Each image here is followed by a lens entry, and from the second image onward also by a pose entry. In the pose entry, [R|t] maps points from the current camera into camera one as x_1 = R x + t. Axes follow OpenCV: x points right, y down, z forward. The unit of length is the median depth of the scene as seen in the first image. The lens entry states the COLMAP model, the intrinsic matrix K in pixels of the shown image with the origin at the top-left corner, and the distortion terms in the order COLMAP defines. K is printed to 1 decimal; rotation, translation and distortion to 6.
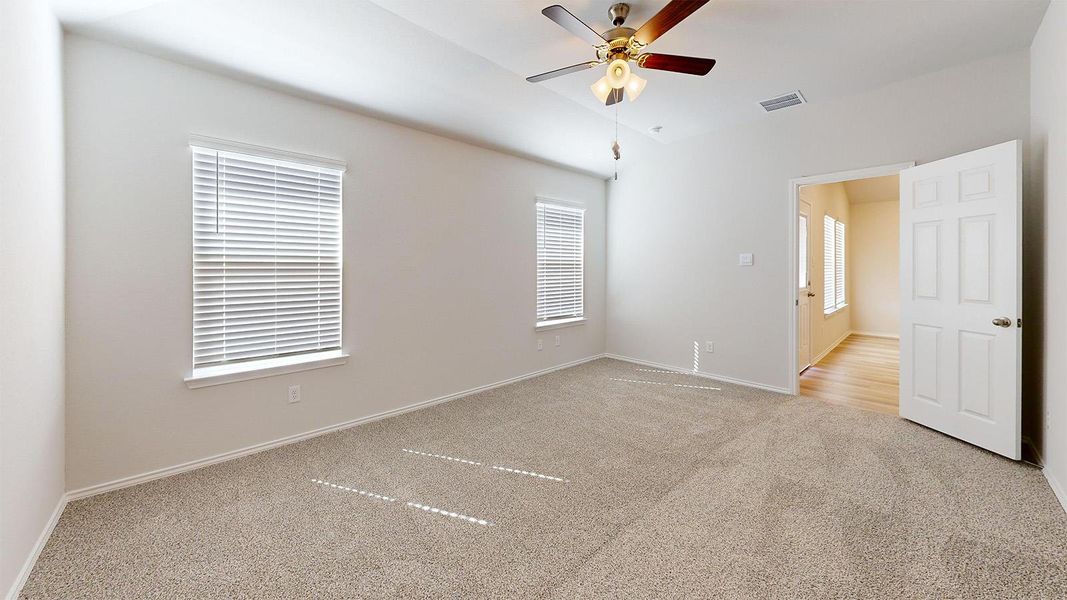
lens RADIAL K [[390.4, 0, 533.7], [0, 390.4, 301.6], [0, 0, 1]] dist [0.000133, -0.000116]
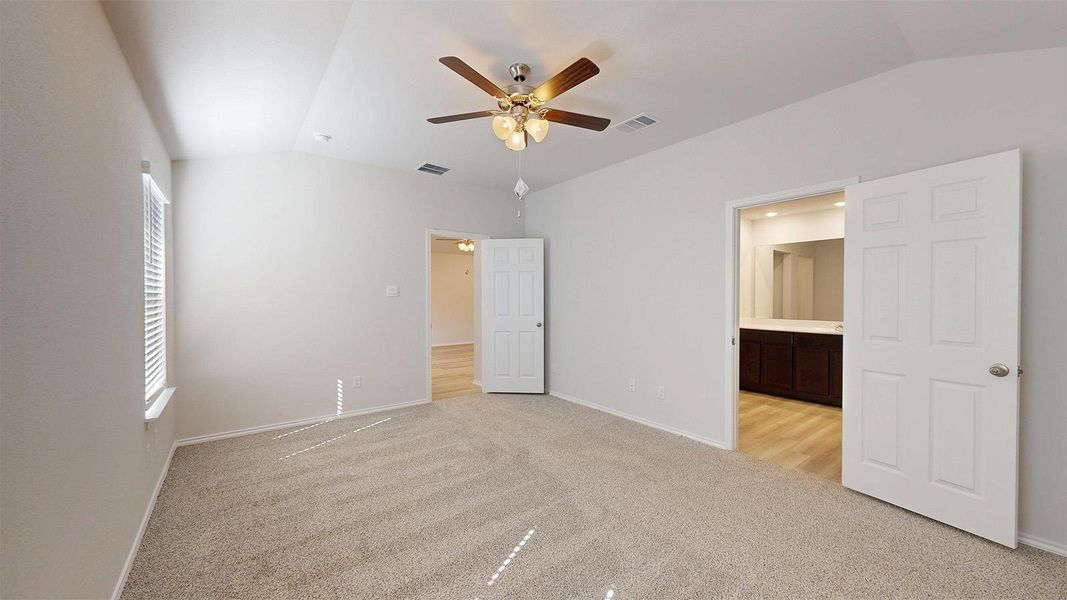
lens RADIAL K [[390.4, 0, 533.7], [0, 390.4, 301.6], [0, 0, 1]] dist [0.000133, -0.000116]
pose [[0.126646, -0.015772, 0.991823, -0.654825], [0.096066, 0.995369, 0.003561, -0.062319], [-0.987285, 0.094829, 0.127574, 0.660719]]
